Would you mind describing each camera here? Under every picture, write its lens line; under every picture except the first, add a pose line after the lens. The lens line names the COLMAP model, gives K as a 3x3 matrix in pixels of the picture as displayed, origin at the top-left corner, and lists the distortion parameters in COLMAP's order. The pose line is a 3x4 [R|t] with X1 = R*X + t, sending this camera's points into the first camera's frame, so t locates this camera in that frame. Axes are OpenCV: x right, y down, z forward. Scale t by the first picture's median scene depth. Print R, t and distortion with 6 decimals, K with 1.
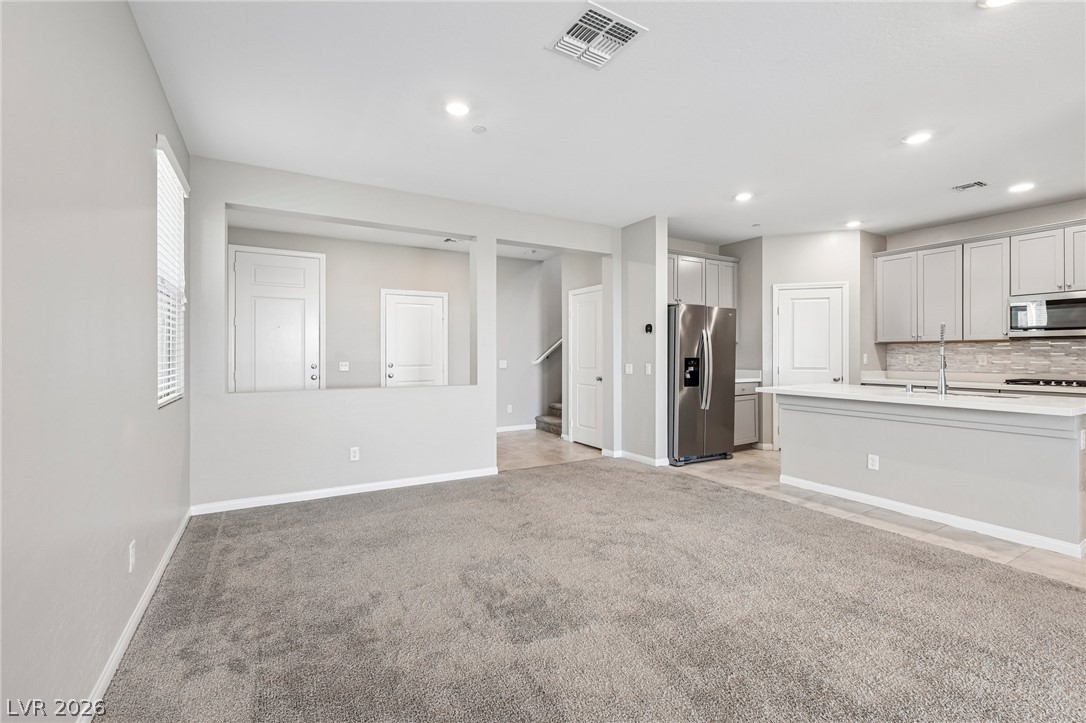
lens RADIAL K [[471.6, 0, 541.5], [0, 471.6, 354.7], [0, 0, 1]] dist [0.000942, 0.000717]
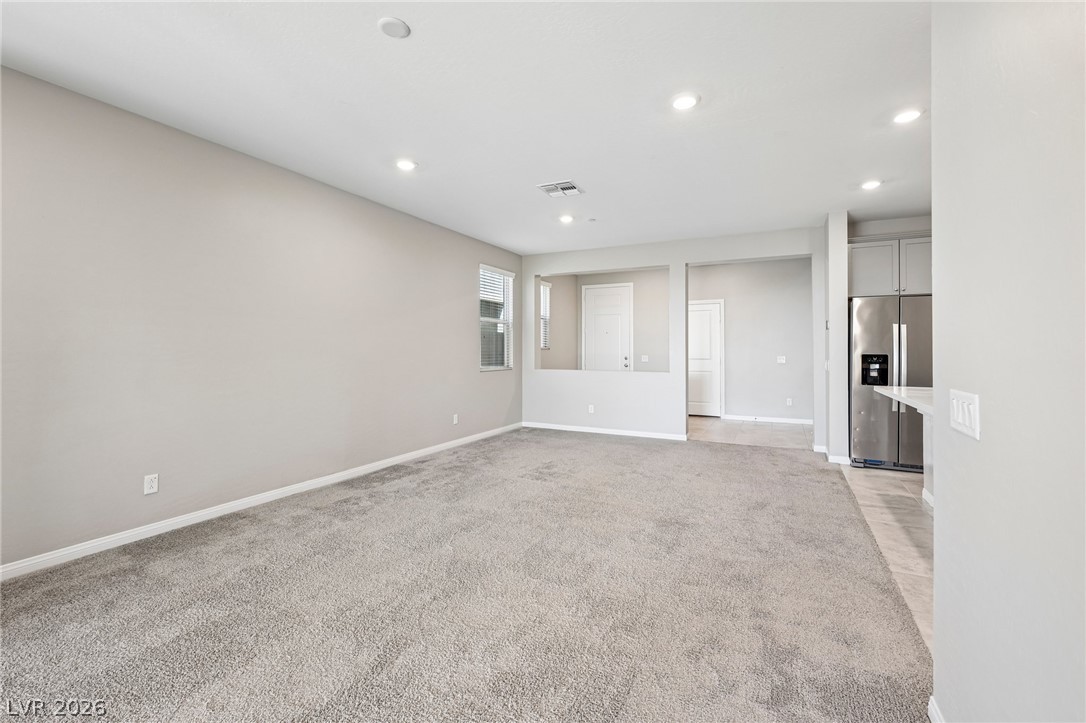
lens RADIAL K [[471.6, 0, 544.5], [0, 471.6, 345.0], [0, 0, 1]] dist [0.000942, 0.000717]
pose [[0.553208, -0.006847, -0.833015, 0.823753], [-0.004414, 0.999928, -0.011150, 0.001724], [0.833031, 0.009846, 0.553138, -0.067861]]
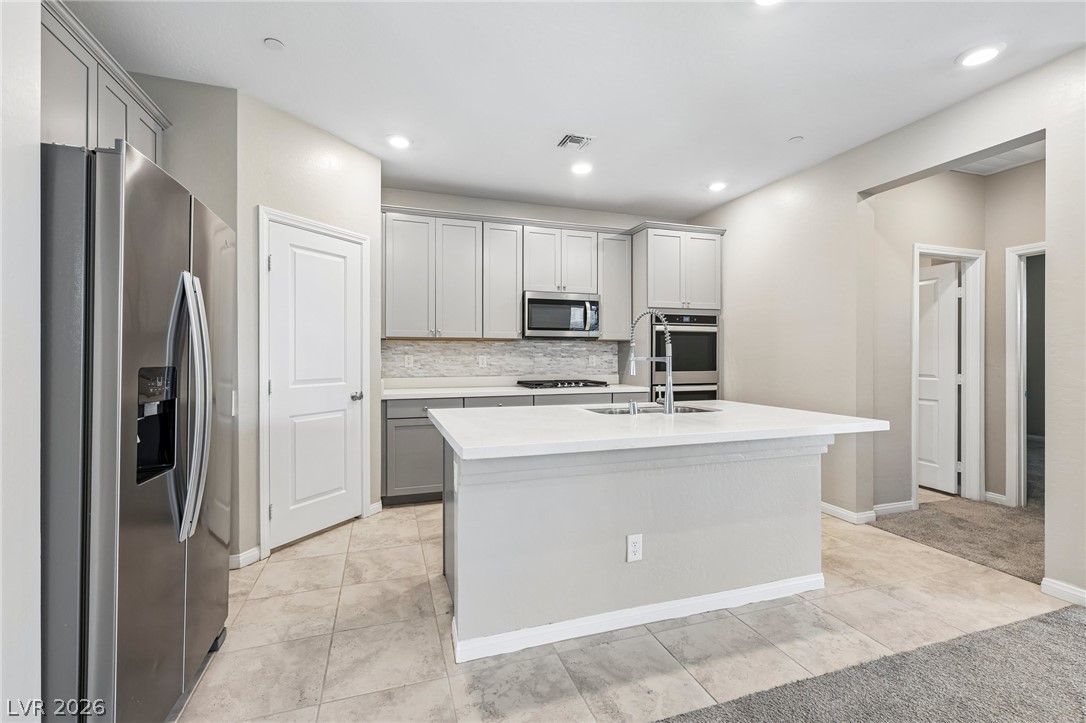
lens RADIAL K [[471.6, 0, 541.9], [0, 471.6, 355.3], [0, 0, 1]] dist [0.000942, 0.000717]
pose [[0.191517, 0.000125, 0.981489, 0.109812], [0.000316, 1.000000, -0.000189, 0.000190], [-0.981489, 0.000346, 0.191517, 0.821741]]
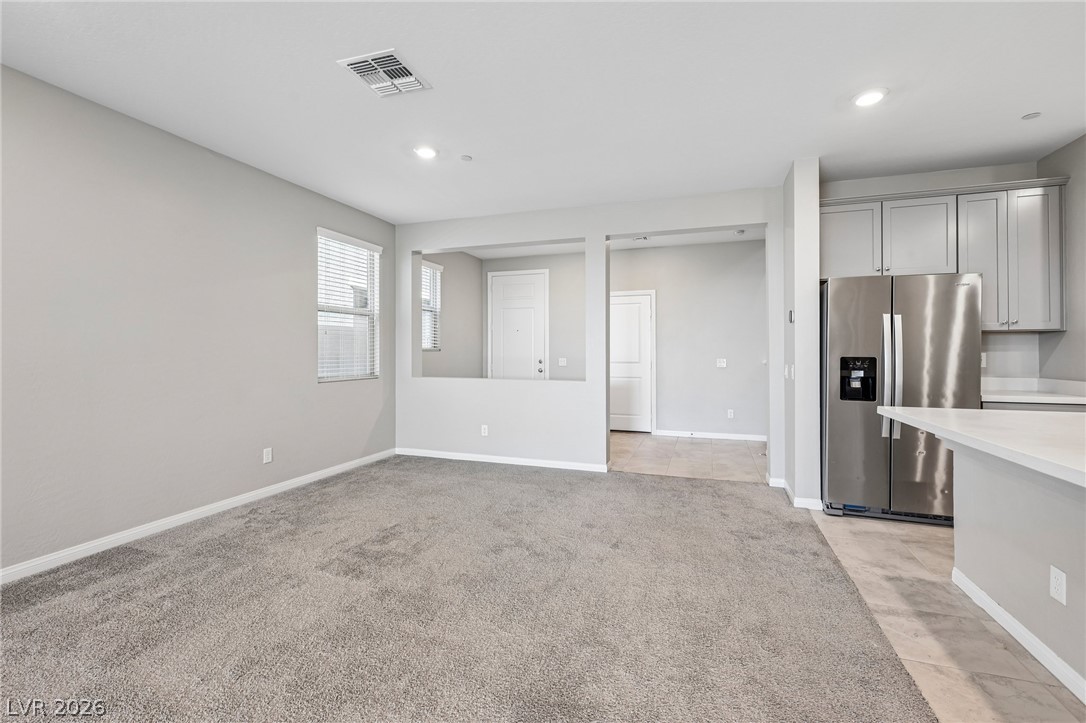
lens RADIAL K [[471.6, 0, 546.2], [0, 471.6, 348.3], [0, 0, 1]] dist [0.000942, 0.000717]
pose [[0.660048, -0.004183, -0.751212, 0.591856], [-0.003322, 0.999958, -0.008486, 0.001936], [0.751216, 0.008097, 0.660007, 0.260485]]
